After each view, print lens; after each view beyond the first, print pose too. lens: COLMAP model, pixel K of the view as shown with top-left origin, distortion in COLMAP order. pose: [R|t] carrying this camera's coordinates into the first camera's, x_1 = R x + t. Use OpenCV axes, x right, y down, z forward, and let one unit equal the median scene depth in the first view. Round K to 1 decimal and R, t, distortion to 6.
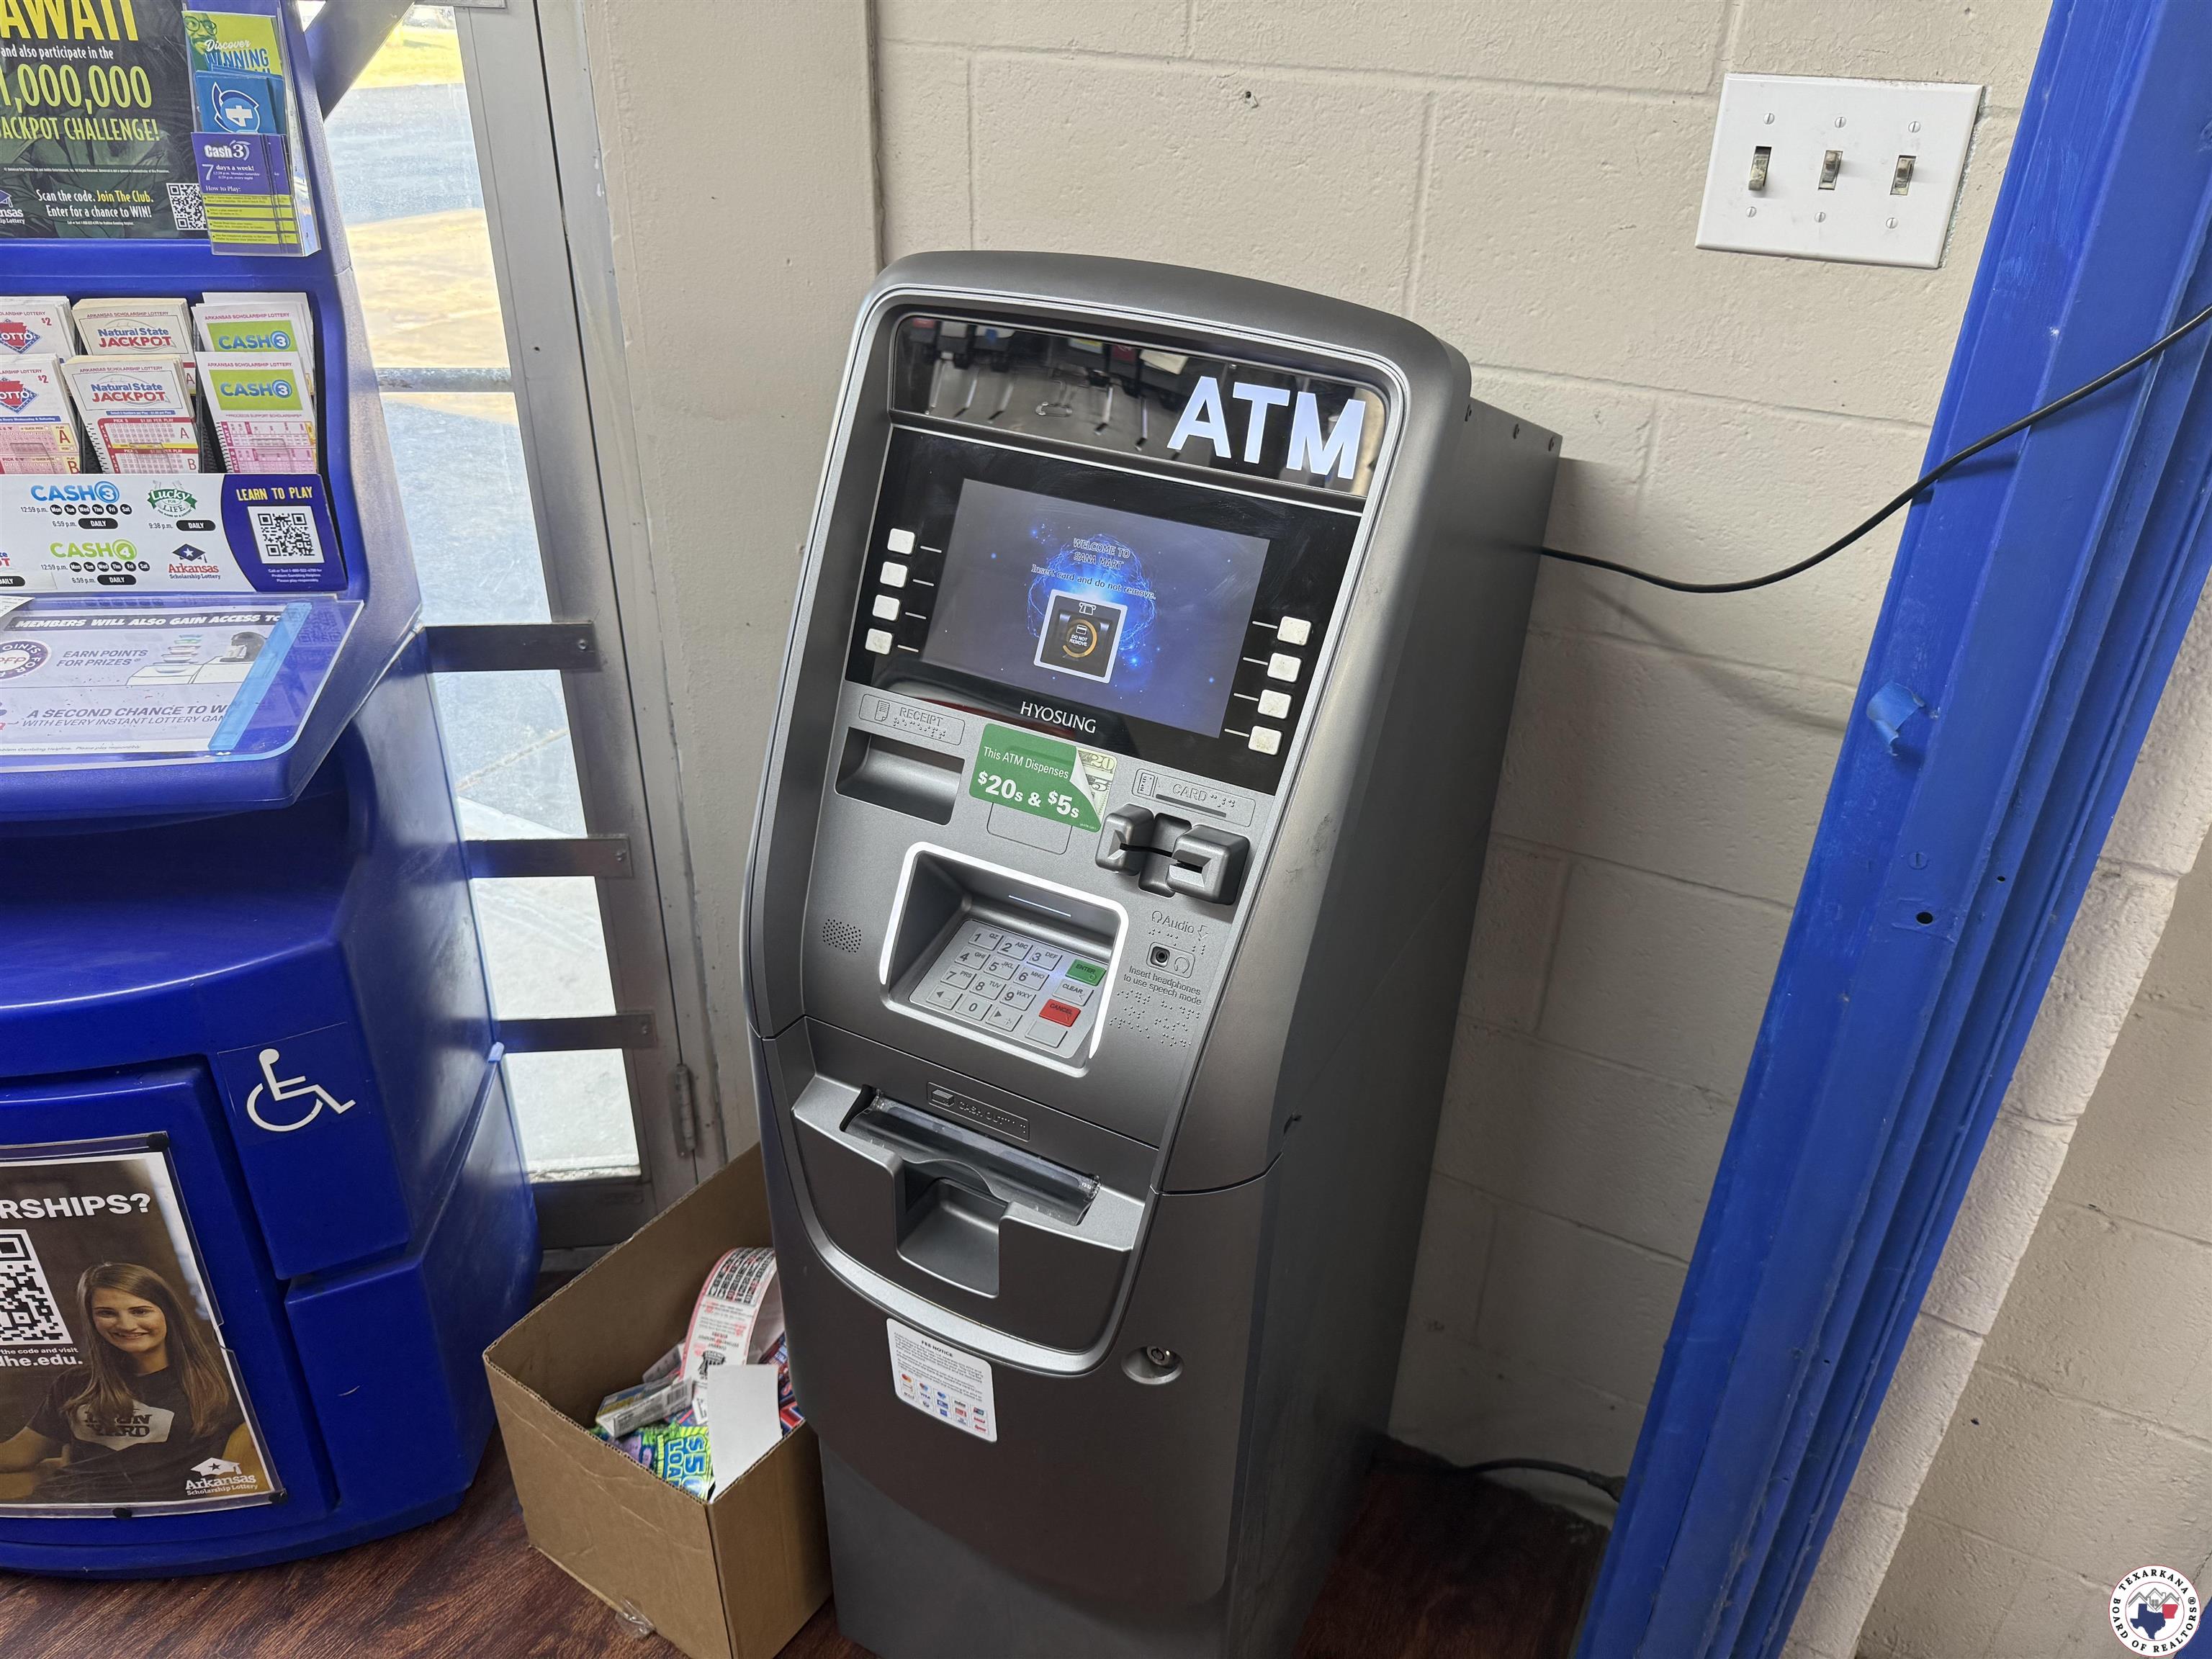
lens RADIAL K [[1617.7, 0, 1106.0], [0, 1617.7, 829.5], [0, 0, 1]] dist [-0.008213, -0.012135]
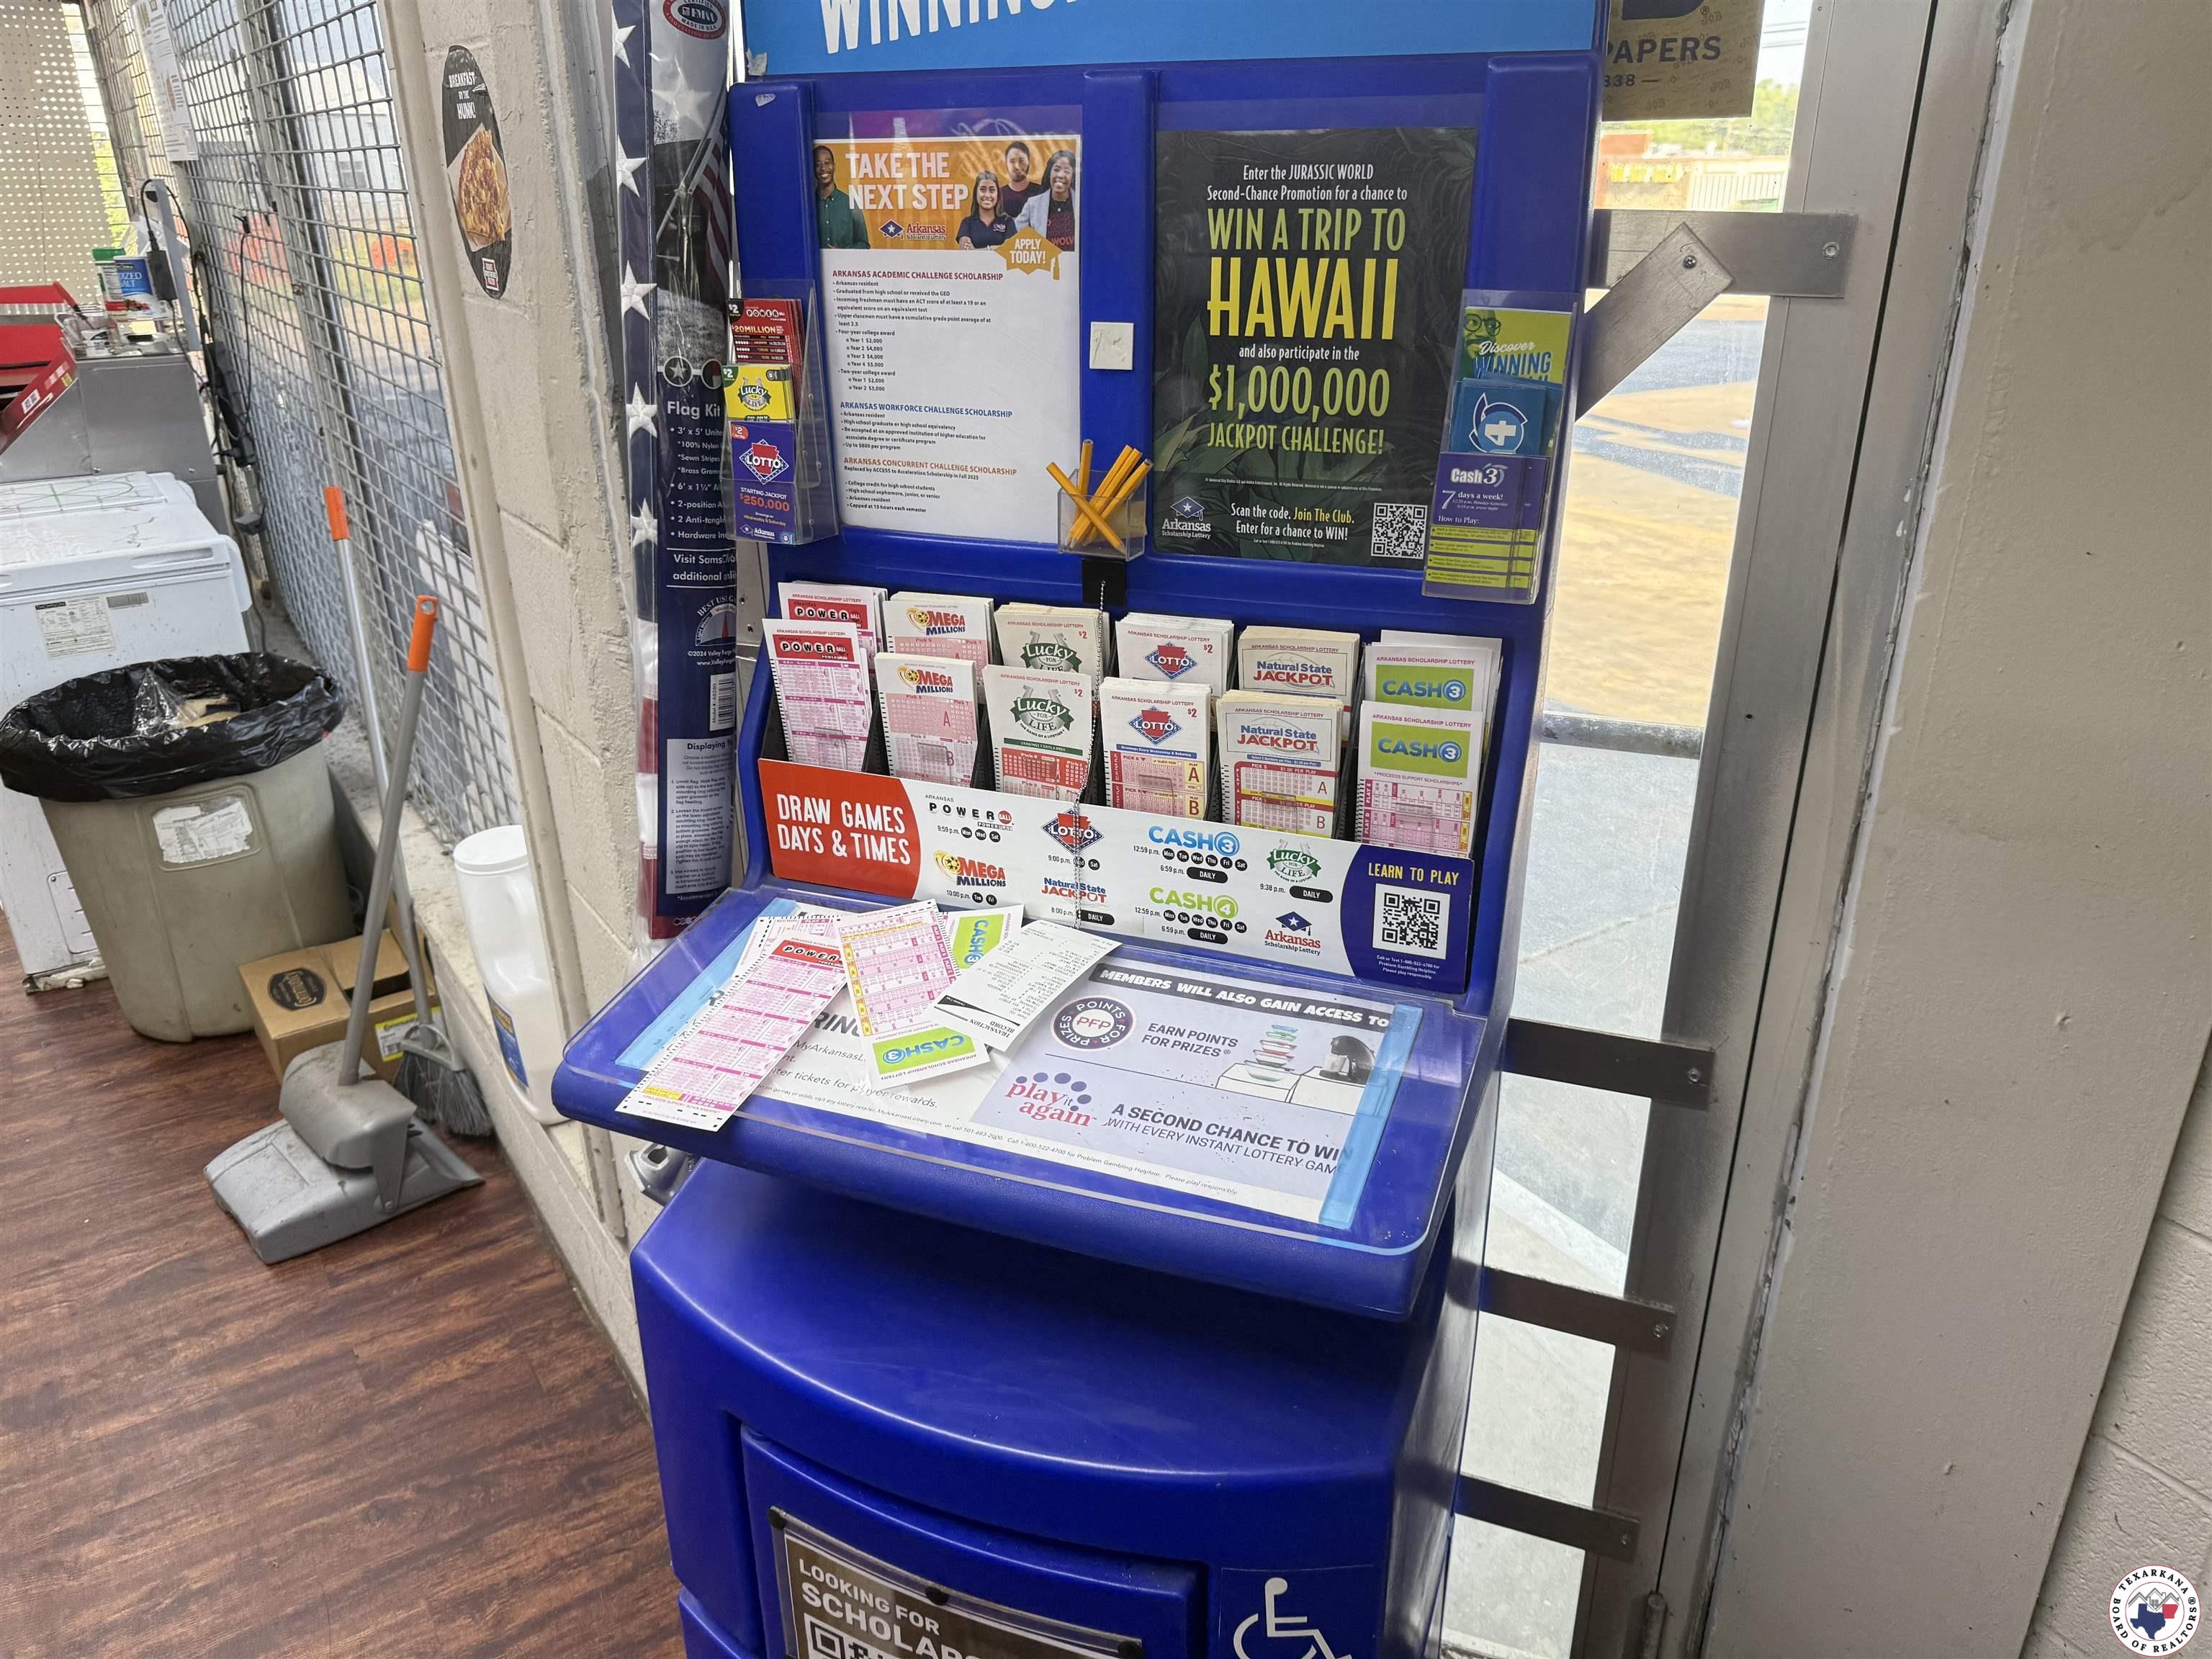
lens RADIAL K [[1539.2, 0, 1068.9], [0, 1539.2, 828.4], [0, 0, 1]] dist [0.077685, -0.115789]
pose [[0.868195, 0.151376, -0.472569, -0.306384], [-0.206291, 0.976244, -0.066277, -0.145676], [0.451310, 0.155028, 0.878798, 0.237730]]
